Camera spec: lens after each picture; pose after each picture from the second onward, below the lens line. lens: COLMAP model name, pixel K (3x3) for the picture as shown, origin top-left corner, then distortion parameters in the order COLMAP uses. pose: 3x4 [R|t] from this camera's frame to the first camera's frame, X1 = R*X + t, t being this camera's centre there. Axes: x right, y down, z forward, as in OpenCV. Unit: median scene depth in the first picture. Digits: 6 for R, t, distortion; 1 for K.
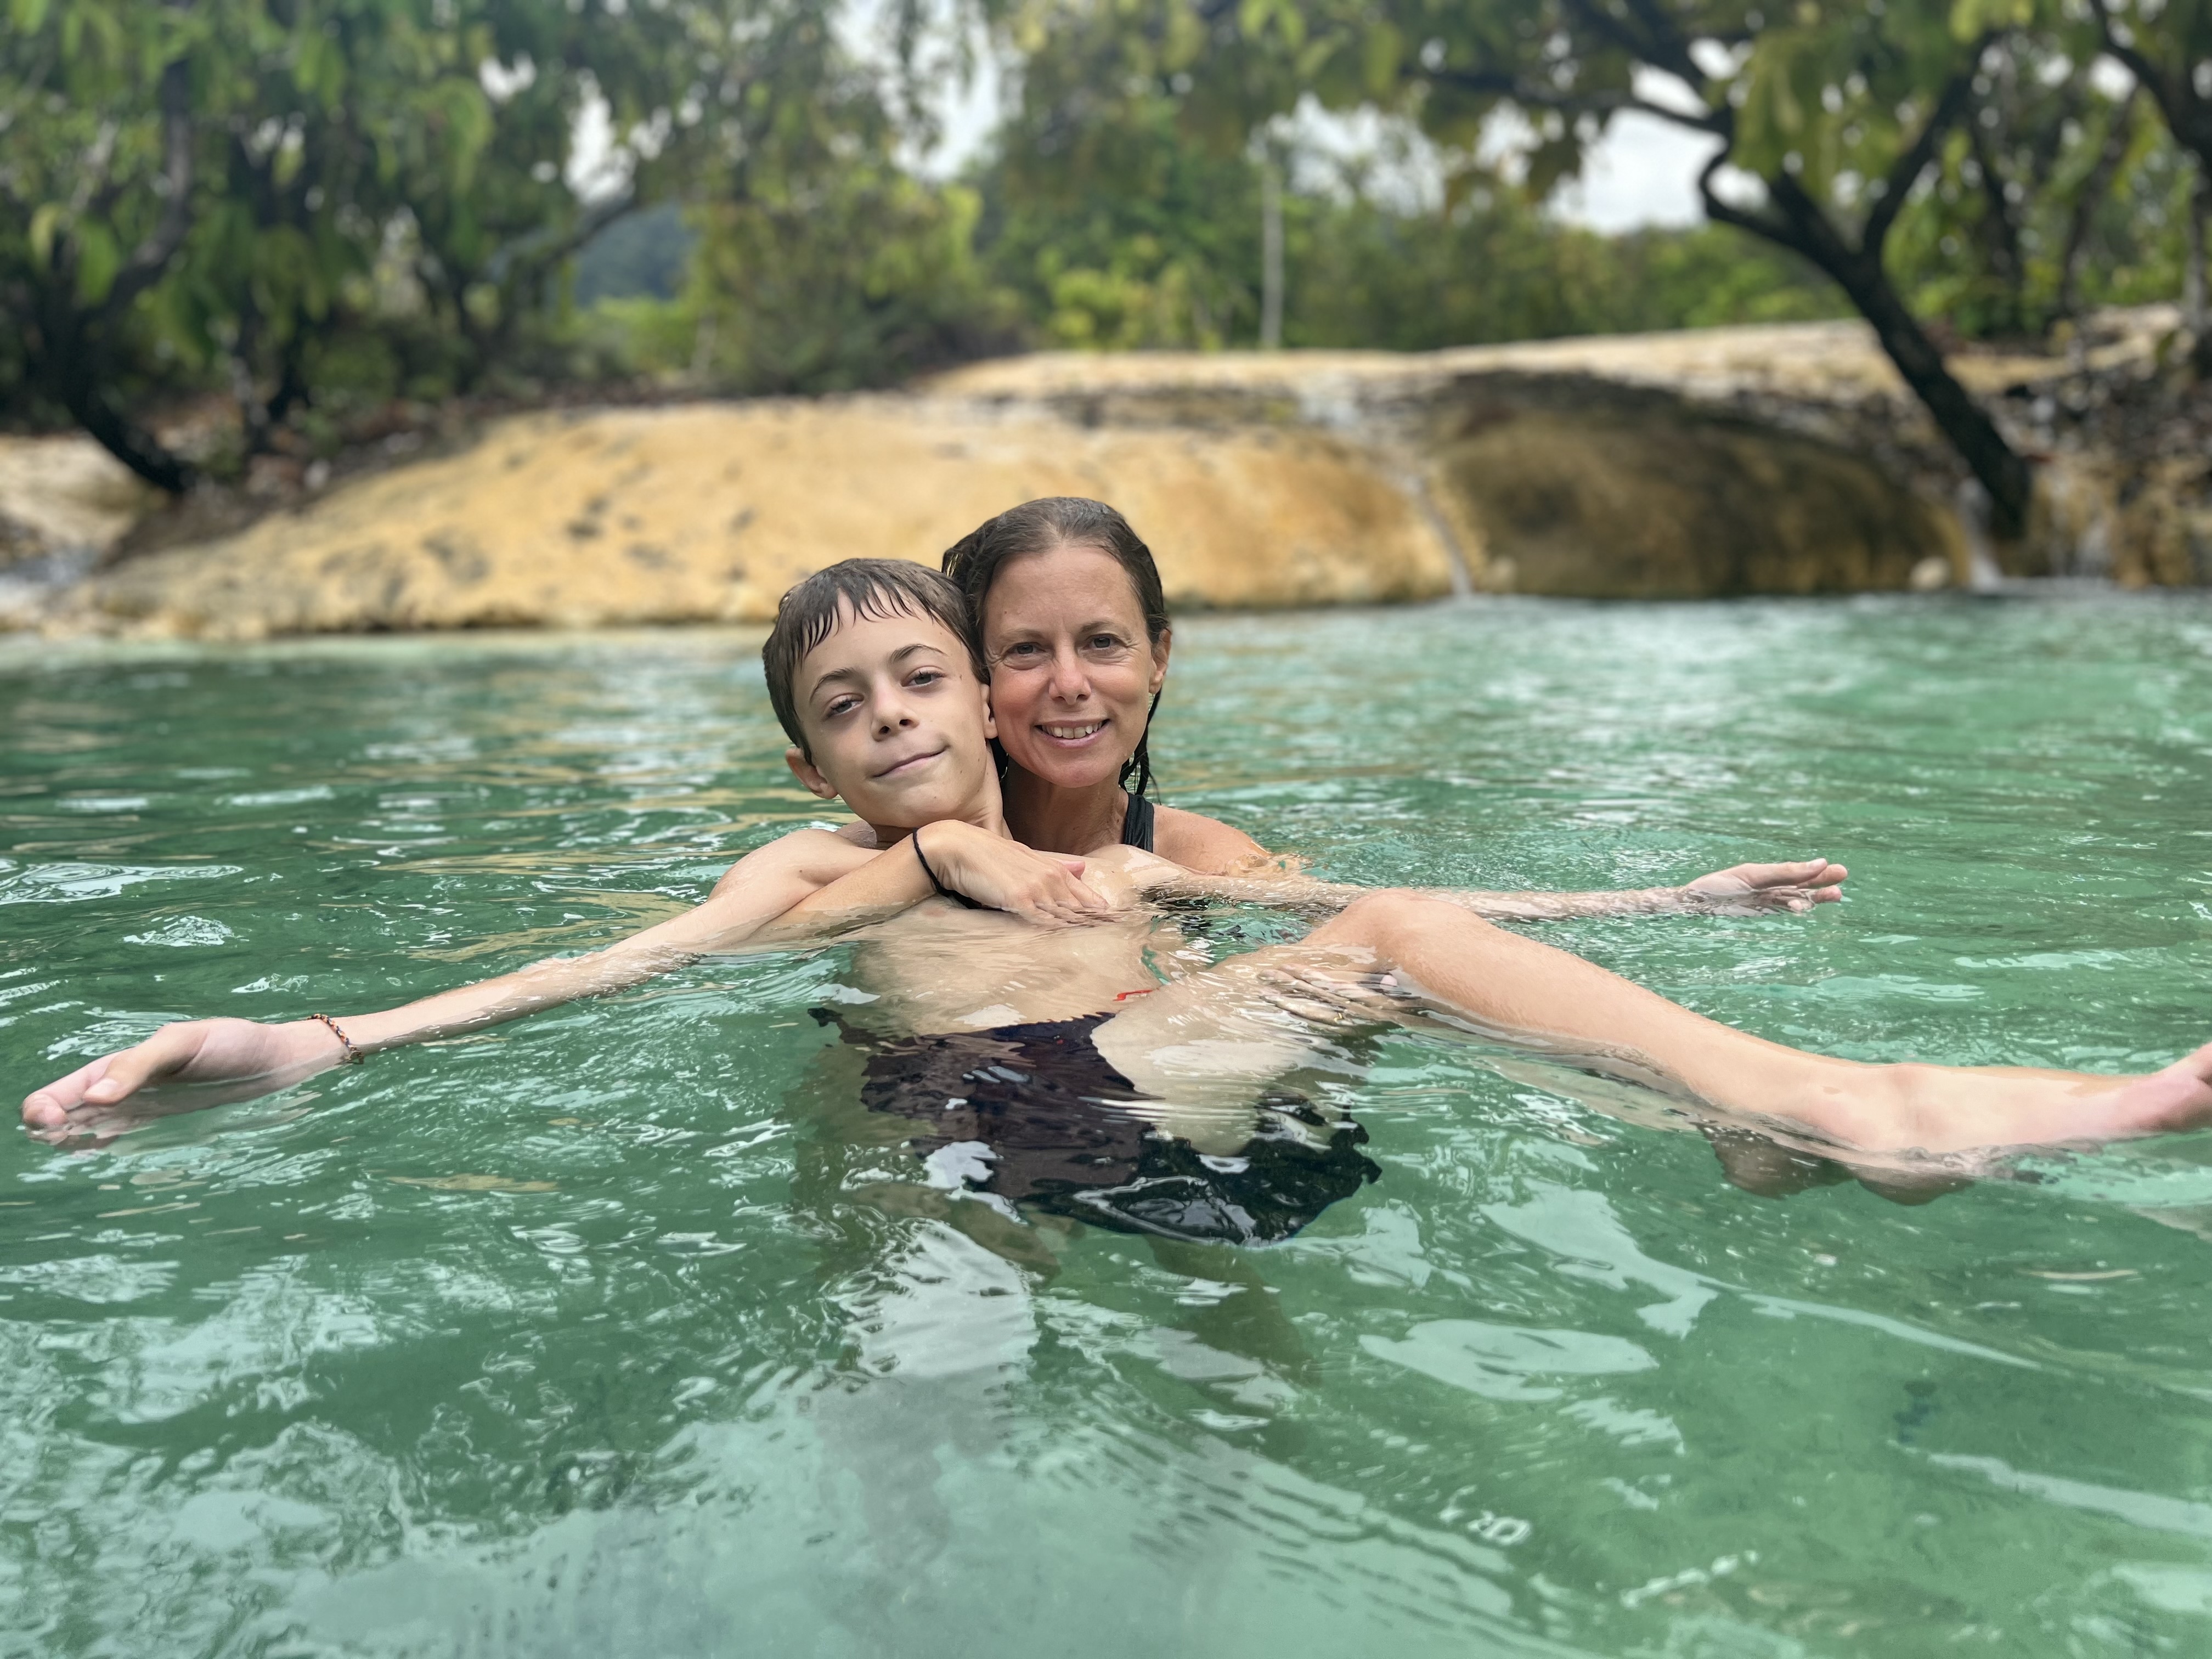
lens RADIAL K [[1644.9, 0, 1106.6], [0, 1644.9, 828.5], [0, 0, 1]] dist [0.002122, -0.000439]
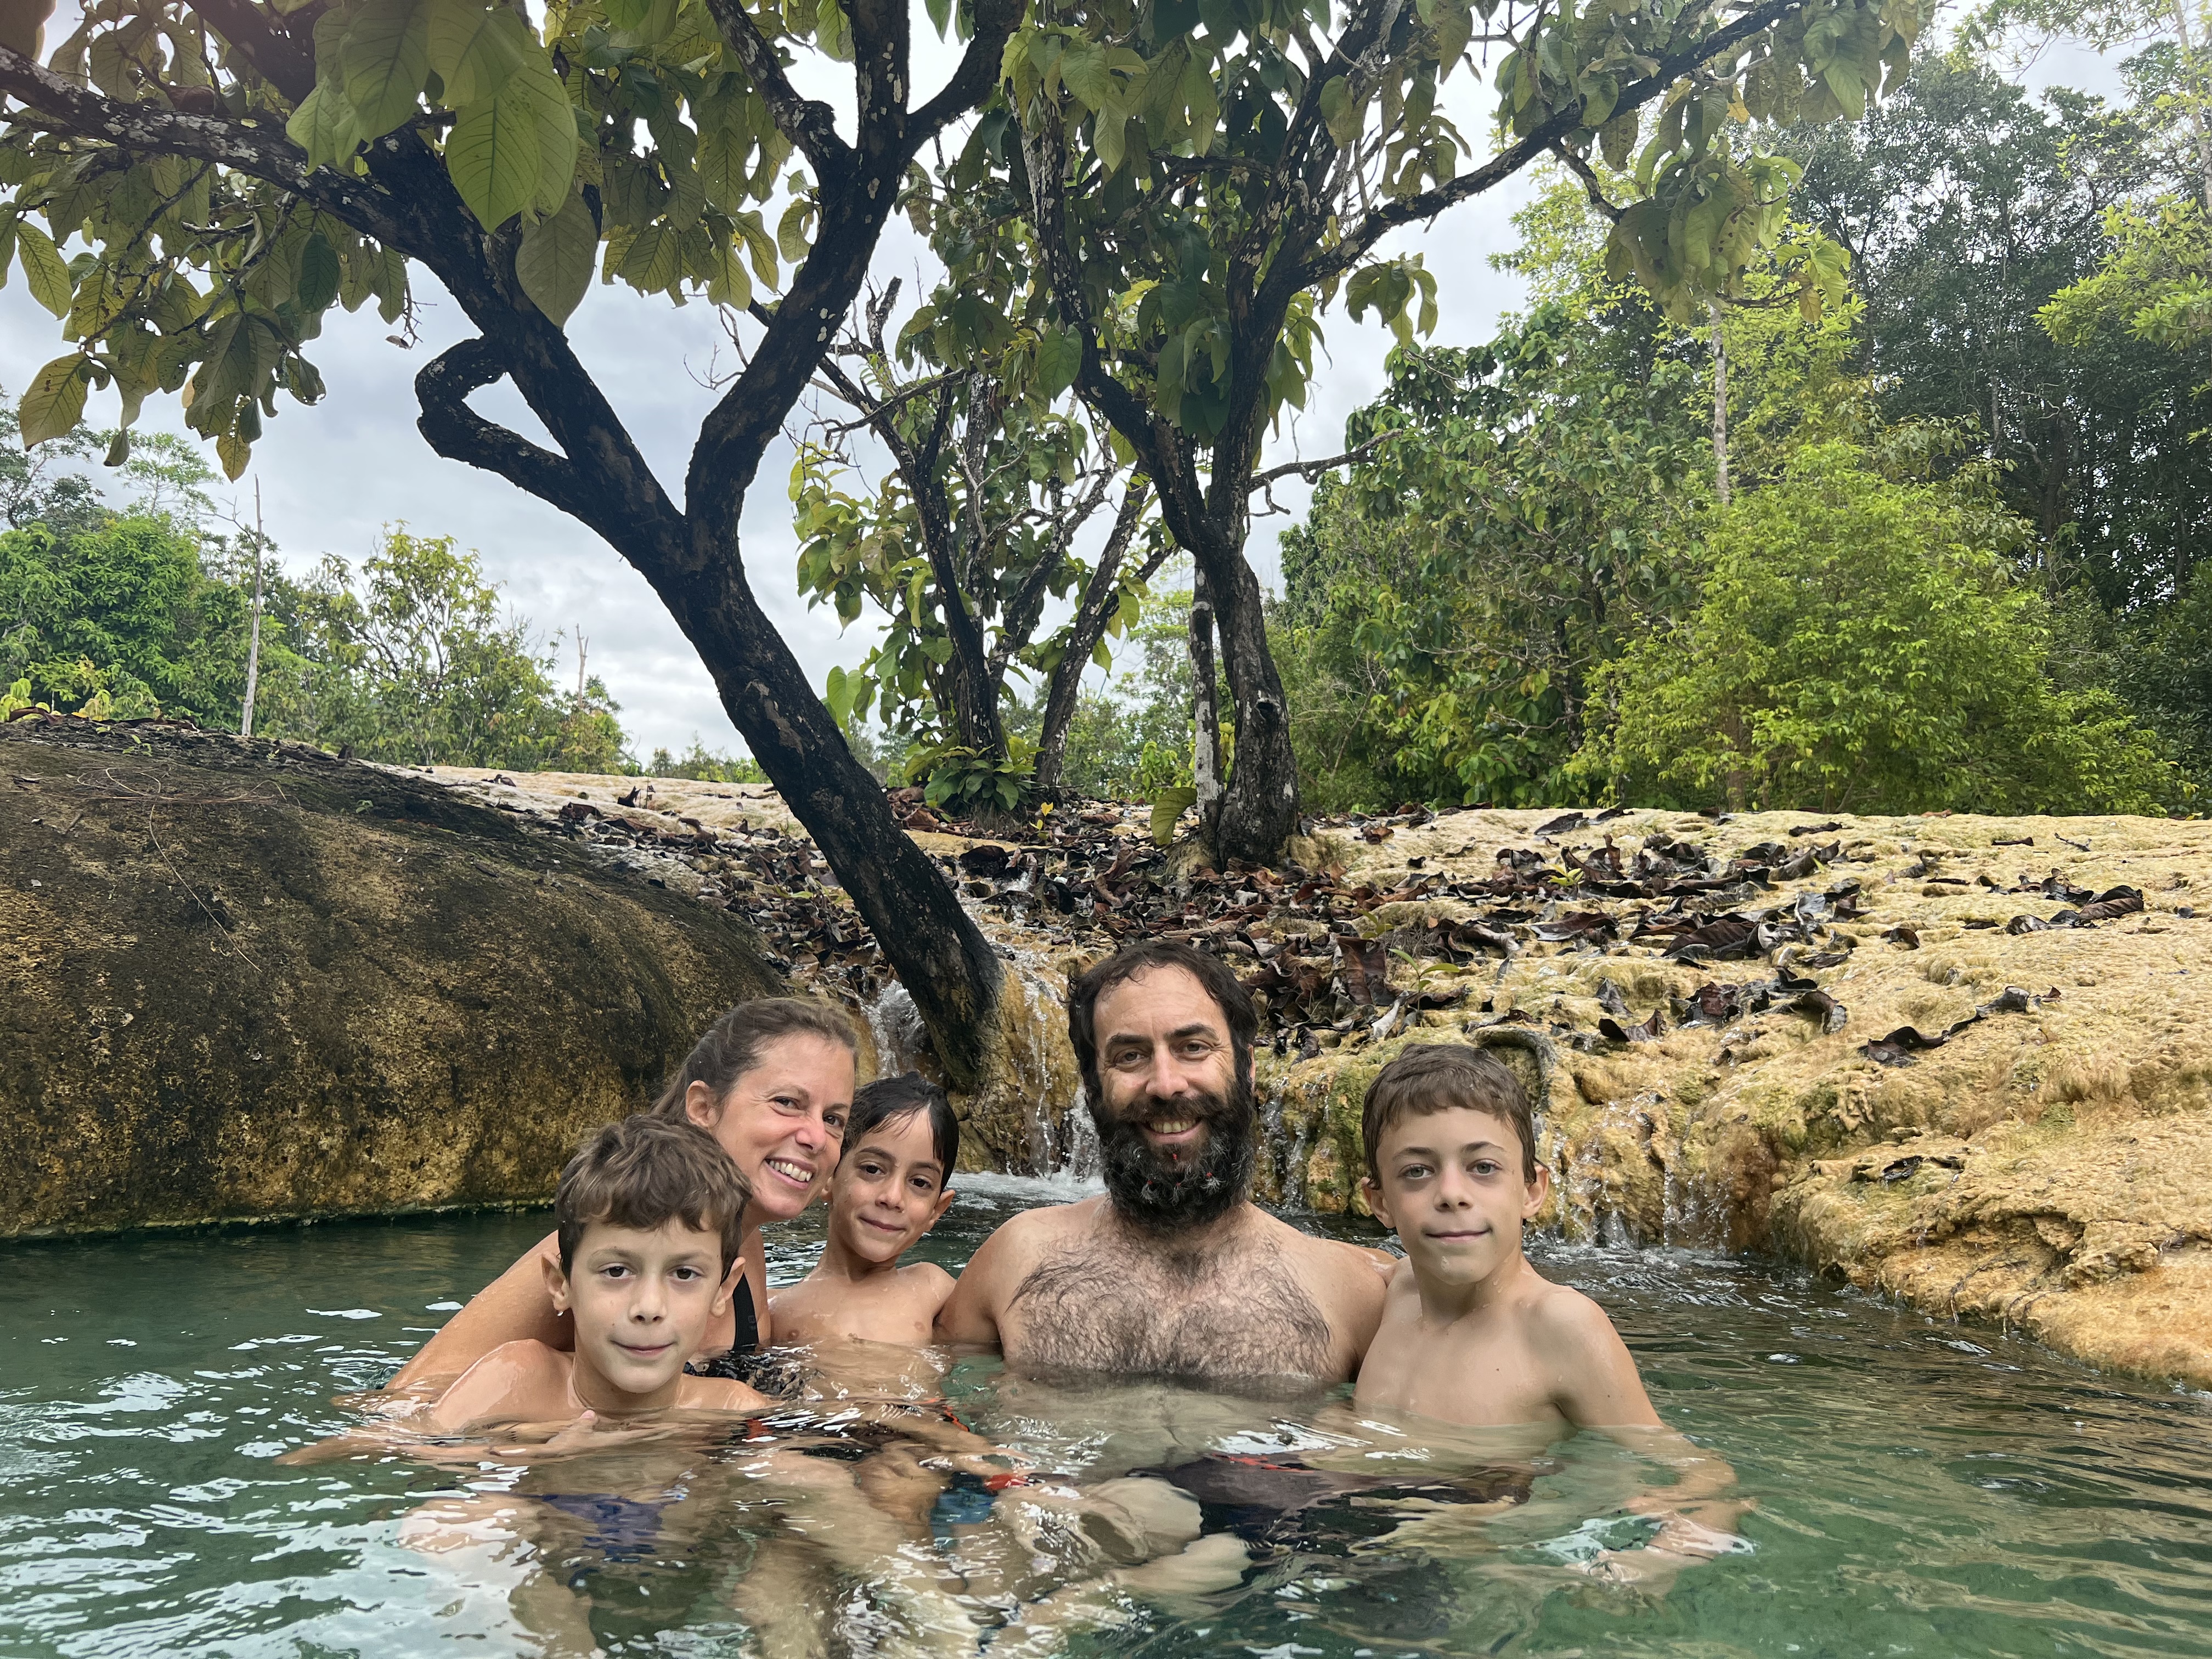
lens RADIAL K [[1644.9, 0, 1101.8], [0, 1644.9, 829.6], [0, 0, 1]] dist [0.002122, -0.000439]
pose [[0.855158, 0.117792, 0.504807, 0.264229], [0.042514, 0.954621, -0.294772, -0.082171], [-0.516621, 0.273538, 0.811344, 0.447191]]
